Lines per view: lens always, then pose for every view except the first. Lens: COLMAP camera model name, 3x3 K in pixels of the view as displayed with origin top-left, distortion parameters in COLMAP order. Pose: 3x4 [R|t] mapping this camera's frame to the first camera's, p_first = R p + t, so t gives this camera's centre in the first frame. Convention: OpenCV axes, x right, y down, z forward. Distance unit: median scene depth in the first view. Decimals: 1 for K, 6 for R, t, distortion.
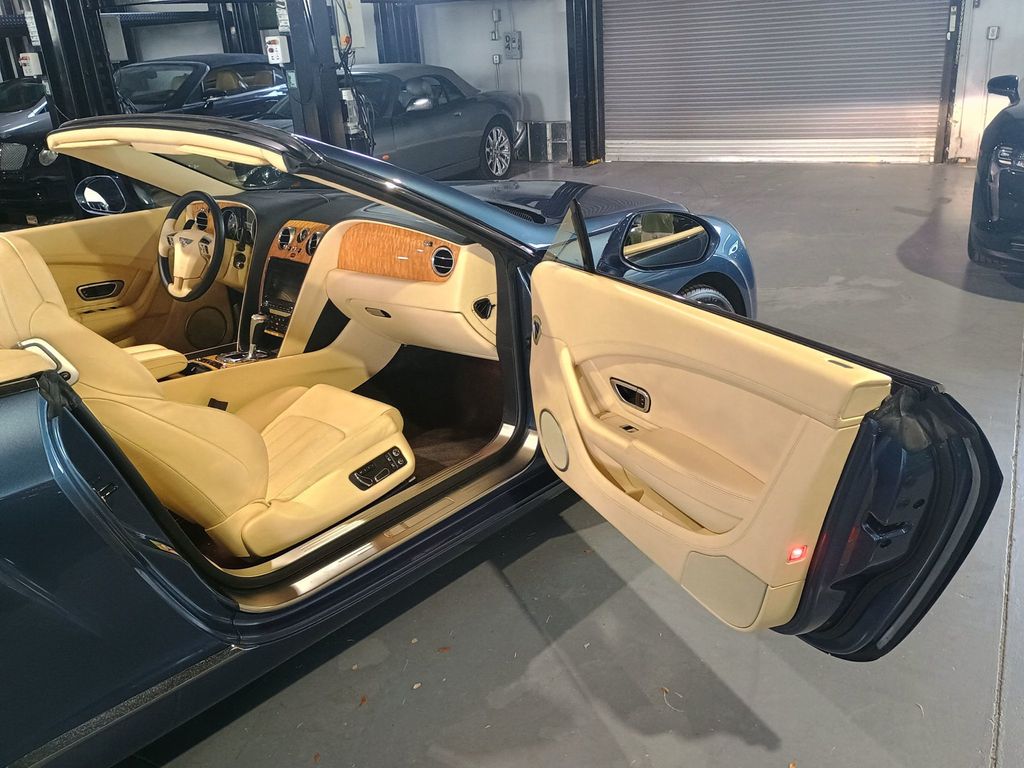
lens RADIAL K [[890.5, 0, 512.0], [0, 890.5, 384.0], [0, 0, 1]] dist [0.053048, -0.062924]
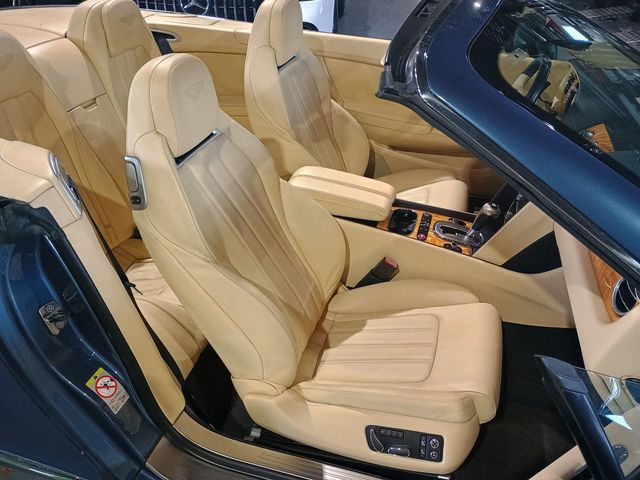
lens RADIAL K [[548.9, 0, 325.5], [0, 548.9, 242.5], [0, 0, 1]] dist [0.045941, -0.015074]
pose [[0.435156, 0.551585, -0.711613, 0.077523], [-0.378219, 0.829239, 0.411476, -0.219084], [0.817062, 0.090089, 0.569469, 0.525806]]
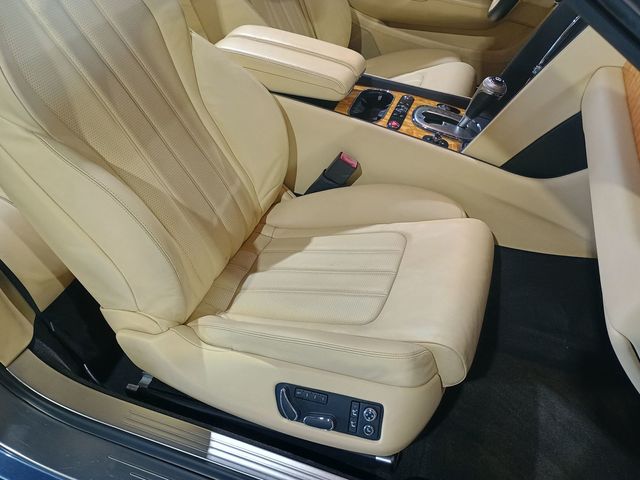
lens RADIAL K [[556.6, 0, 320.0], [0, 556.6, 240.0], [0, 0, 1]] dist [0.053048, -0.062924]
pose [[0.377215, 0.654684, -0.655056, 0.015994], [-0.381209, 0.754369, 0.534421, -0.160562], [0.844031, 0.048122, 0.534131, 0.674956]]
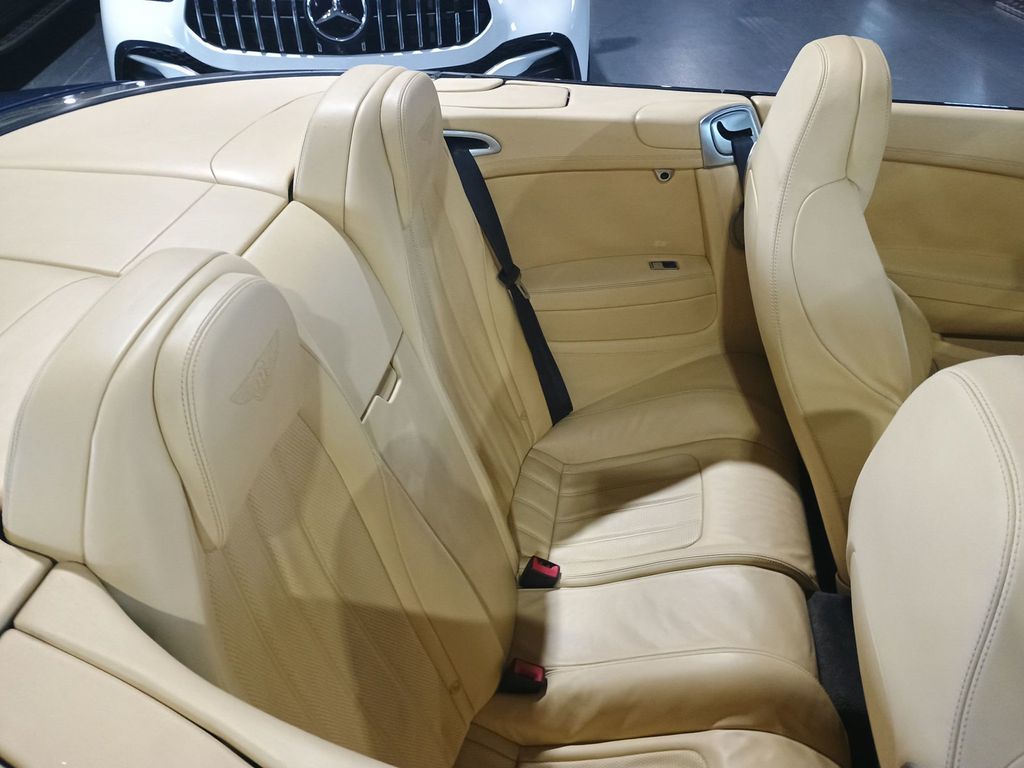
lens RADIAL K [[878.2, 0, 520.7], [0, 878.2, 387.9], [0, 0, 1]] dist [0.045941, -0.015074]
pose [[0.552977, 0.531760, -0.641441, -0.324076], [-0.334170, 0.846770, 0.413897, -0.153861], [0.763247, -0.014525, 0.645943, 0.452098]]
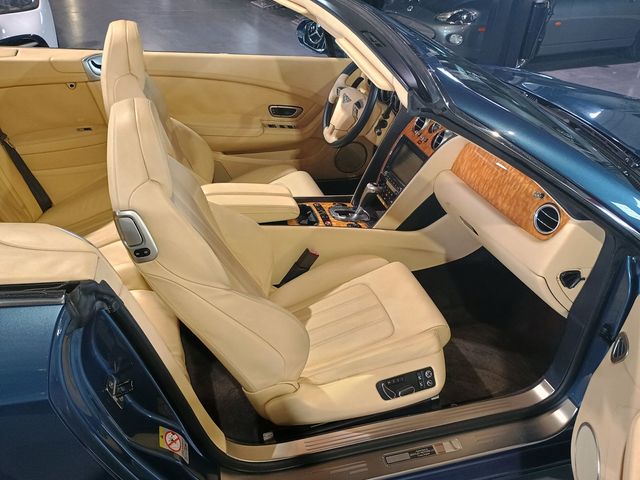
lens RADIAL K [[554.3, 0, 322.1], [0, 554.3, 237.2], [0, 0, 1]] dist [0.055023, -0.069611]
pose [[0.847336, 0.378624, -0.372378, -0.045550], [-0.307674, 0.921533, 0.236885, -0.164805], [0.432848, -0.086150, 0.897341, 0.319101]]
